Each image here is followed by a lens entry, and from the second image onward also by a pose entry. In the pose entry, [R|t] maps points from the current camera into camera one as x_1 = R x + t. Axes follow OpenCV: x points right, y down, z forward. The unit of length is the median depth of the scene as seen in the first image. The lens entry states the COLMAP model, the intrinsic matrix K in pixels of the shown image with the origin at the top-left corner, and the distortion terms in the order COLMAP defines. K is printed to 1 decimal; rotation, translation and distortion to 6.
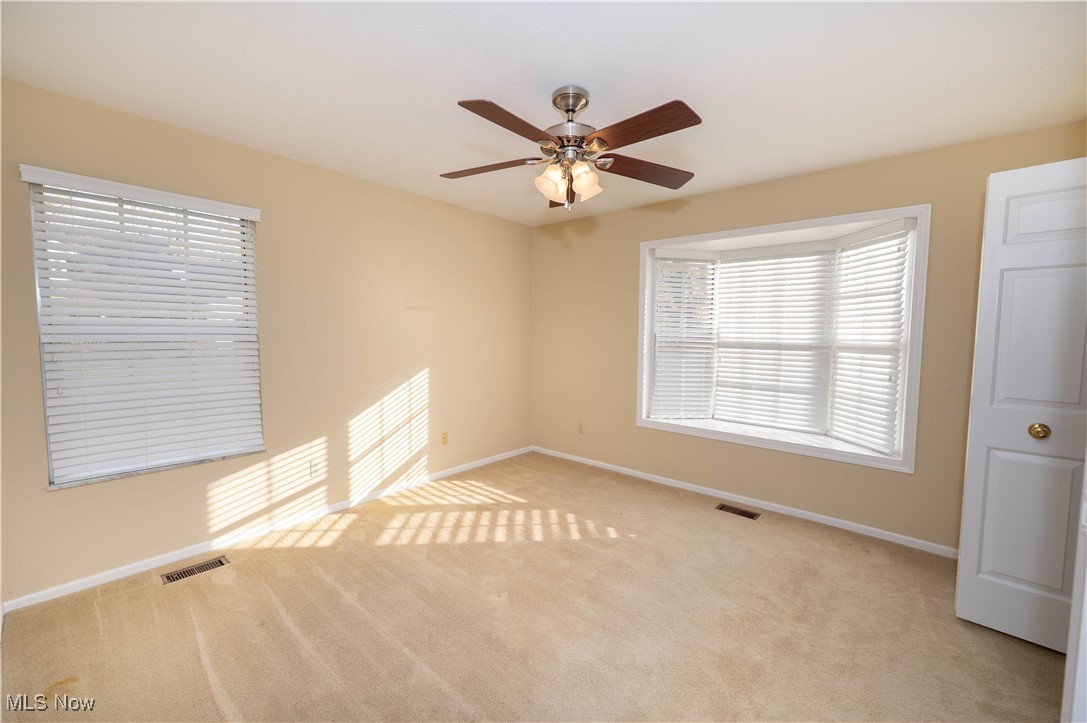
lens RADIAL K [[440.2, 0, 546.4], [0, 440.2, 363.8], [0, 0, 1]] dist [-0.000174, 0.000220]
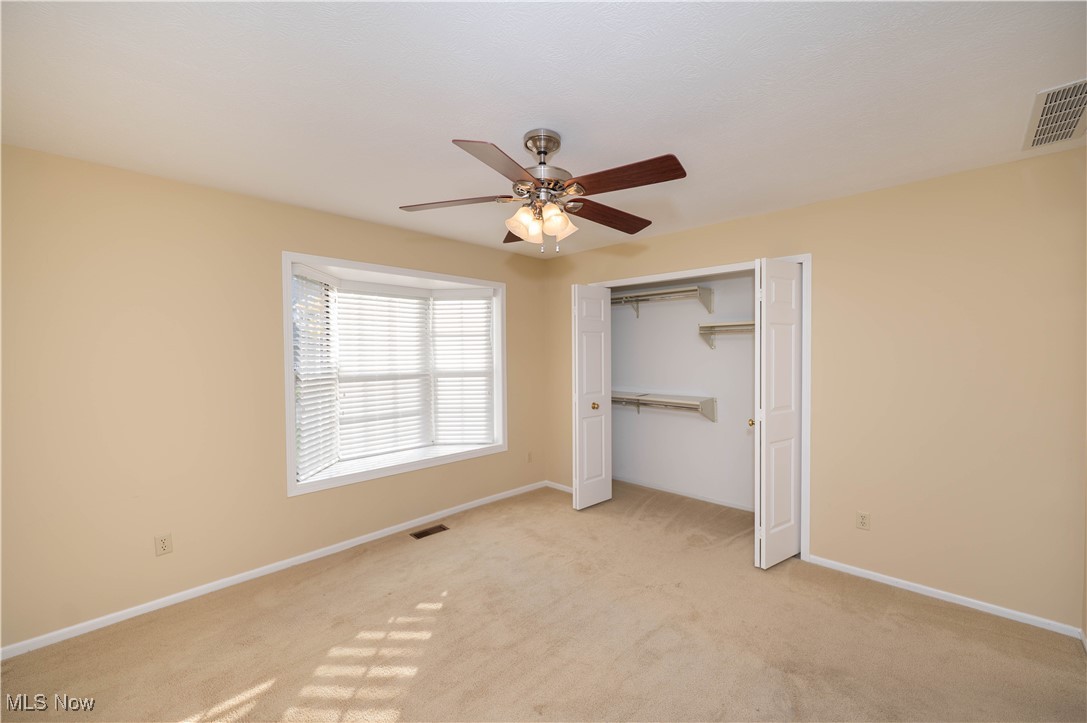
lens RADIAL K [[440.2, 0, 546.4], [0, 440.2, 363.8], [0, 0, 1]] dist [-0.000174, 0.000220]
pose [[0.045303, -0.037834, 0.998257, -0.618416], [0.083746, 0.995909, 0.033945, -0.086472], [-0.995457, 0.082063, 0.048287, 0.636582]]
